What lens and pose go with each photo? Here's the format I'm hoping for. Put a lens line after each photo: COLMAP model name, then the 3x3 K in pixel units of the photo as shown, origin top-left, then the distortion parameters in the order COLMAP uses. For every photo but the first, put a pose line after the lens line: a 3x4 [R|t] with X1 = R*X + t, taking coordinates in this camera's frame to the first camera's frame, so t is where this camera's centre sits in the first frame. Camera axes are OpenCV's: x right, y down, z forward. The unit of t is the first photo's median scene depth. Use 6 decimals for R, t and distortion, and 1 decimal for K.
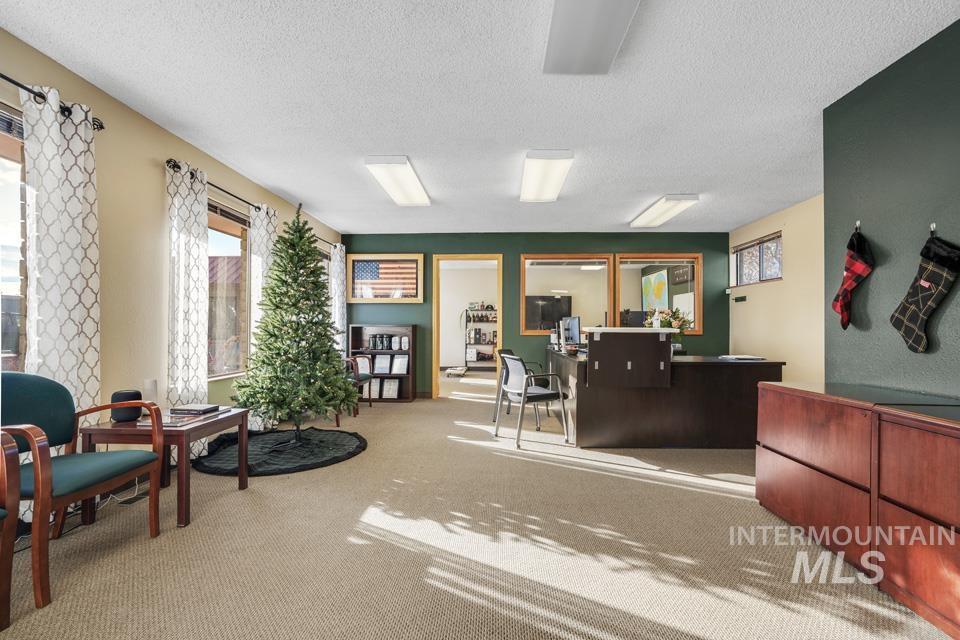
lens RADIAL K [[443.1, 0, 486.2], [0, 443.1, 322.0], [0, 0, 1]] dist [-0.017307, 0.010379]
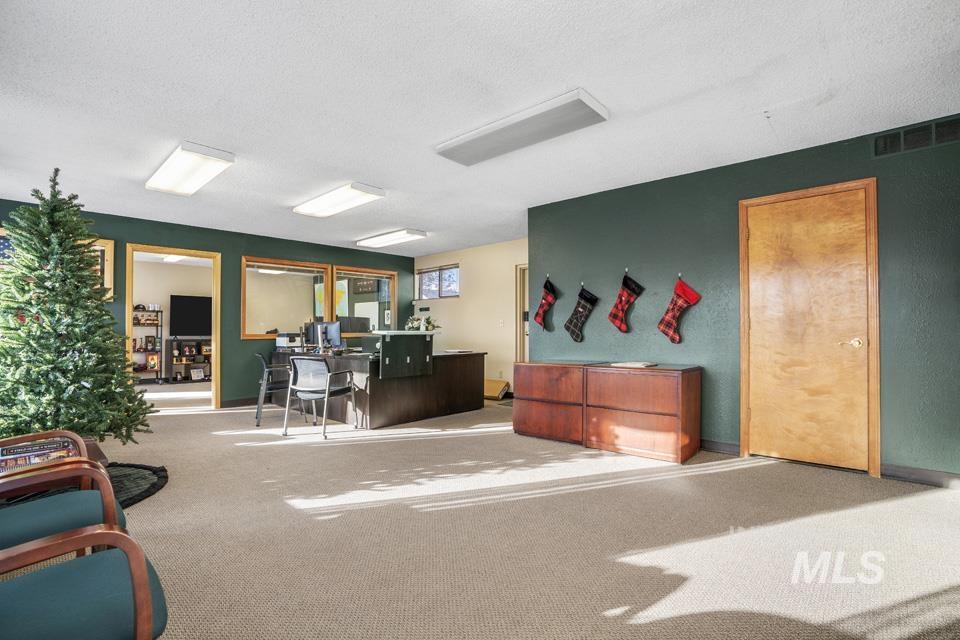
lens RADIAL K [[443.1, 0, 481.8], [0, 443.1, 329.2], [0, 0, 1]] dist [-0.017307, 0.010379]
pose [[0.659342, -0.003414, 0.751835, -0.523166], [-0.003199, 0.999968, 0.007346, -0.003165], [-0.751836, -0.007249, 0.659310, -0.035495]]
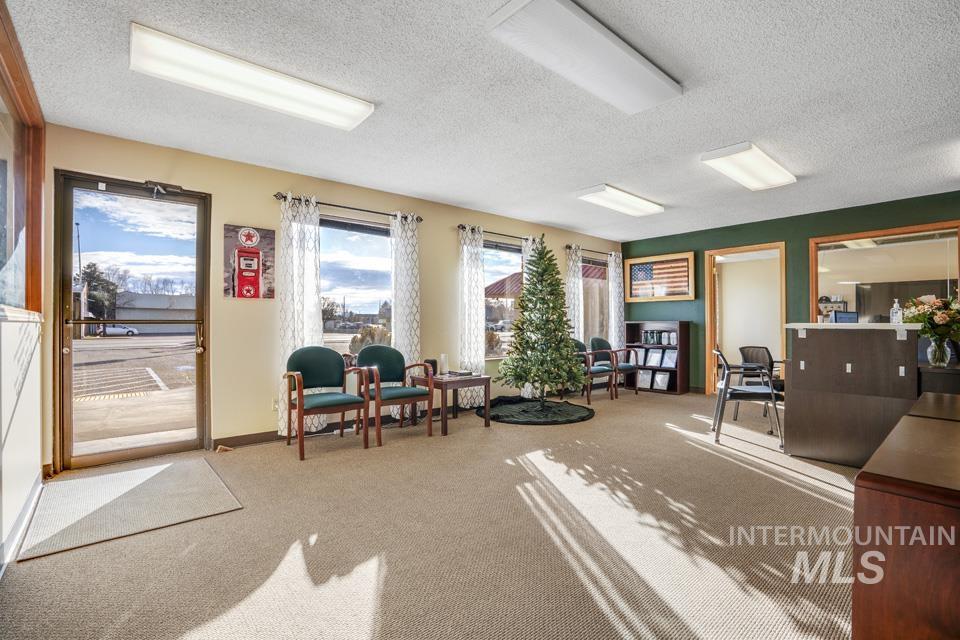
lens RADIAL K [[443.1, 0, 488.5], [0, 443.1, 316.7], [0, 0, 1]] dist [-0.017307, 0.010379]
pose [[0.692703, -0.015417, -0.721058, 0.454095], [0.012739, 0.999877, -0.009141, -0.000955], [0.721110, -0.002854, 0.692815, -0.075396]]
